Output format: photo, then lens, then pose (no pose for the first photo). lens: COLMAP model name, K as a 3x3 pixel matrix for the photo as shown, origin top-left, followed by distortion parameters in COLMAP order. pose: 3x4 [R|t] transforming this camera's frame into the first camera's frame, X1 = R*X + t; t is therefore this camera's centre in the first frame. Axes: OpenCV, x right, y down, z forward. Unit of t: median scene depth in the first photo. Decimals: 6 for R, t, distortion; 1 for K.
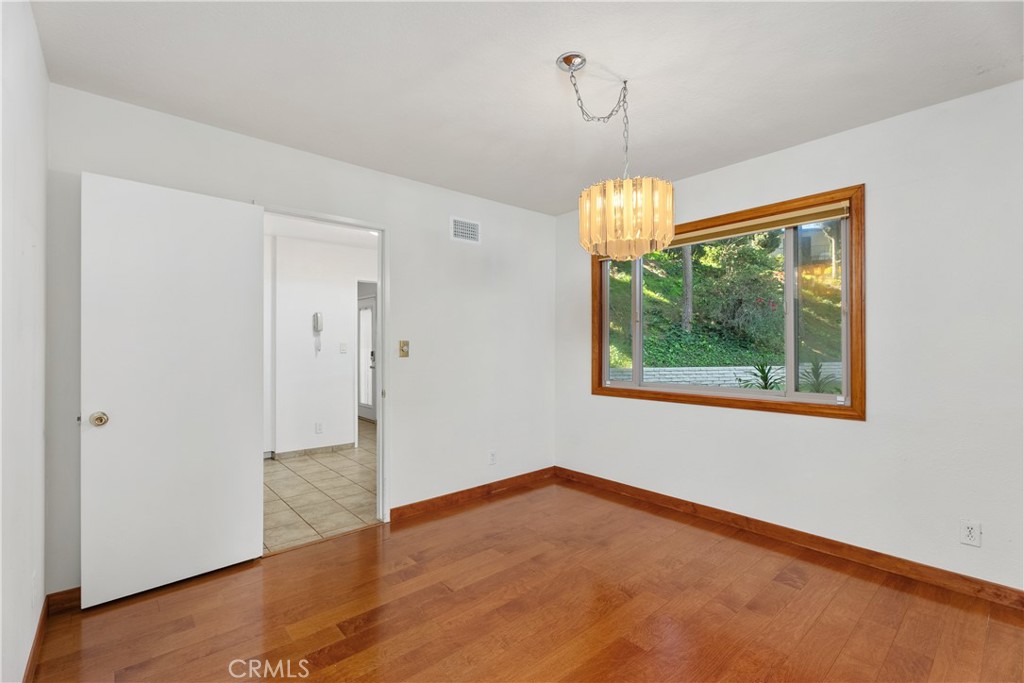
lens RADIAL K [[461.2, 0, 519.3], [0, 461.2, 341.5], [0, 0, 1]] dist [-0.009628, -0.000138]
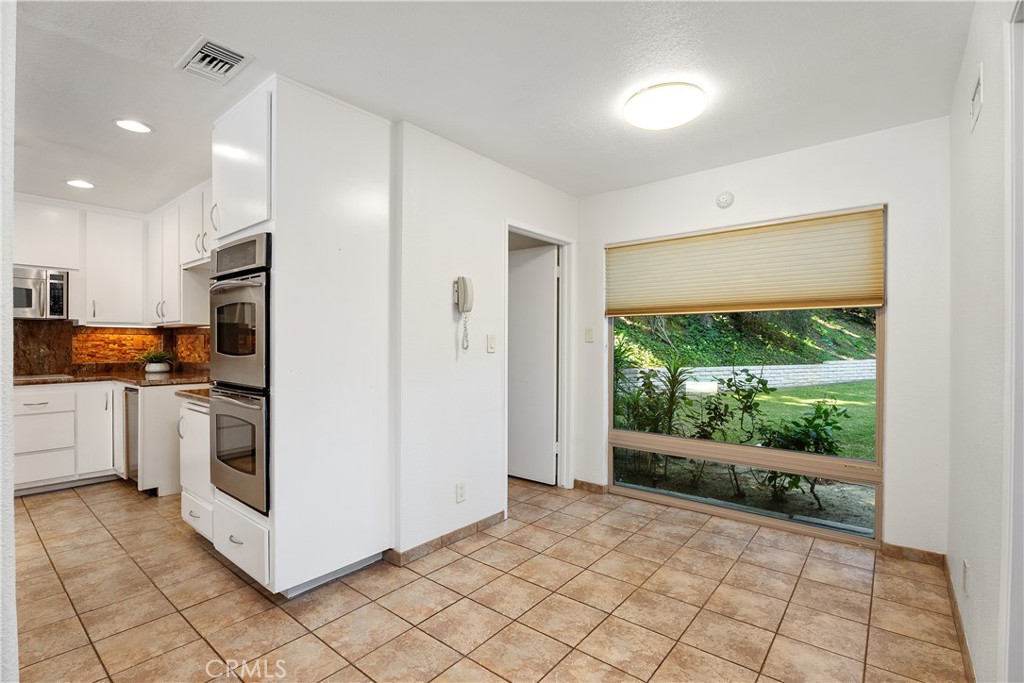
lens RADIAL K [[461.2, 0, 506.8], [0, 461.2, 344.6], [0, 0, 1]] dist [-0.009628, -0.000138]
pose [[0.986085, -0.001507, 0.166237, -0.454774], [-0.000374, 0.999936, 0.011282, 0.009231], [-0.166243, -0.011187, 0.986021, 0.447881]]
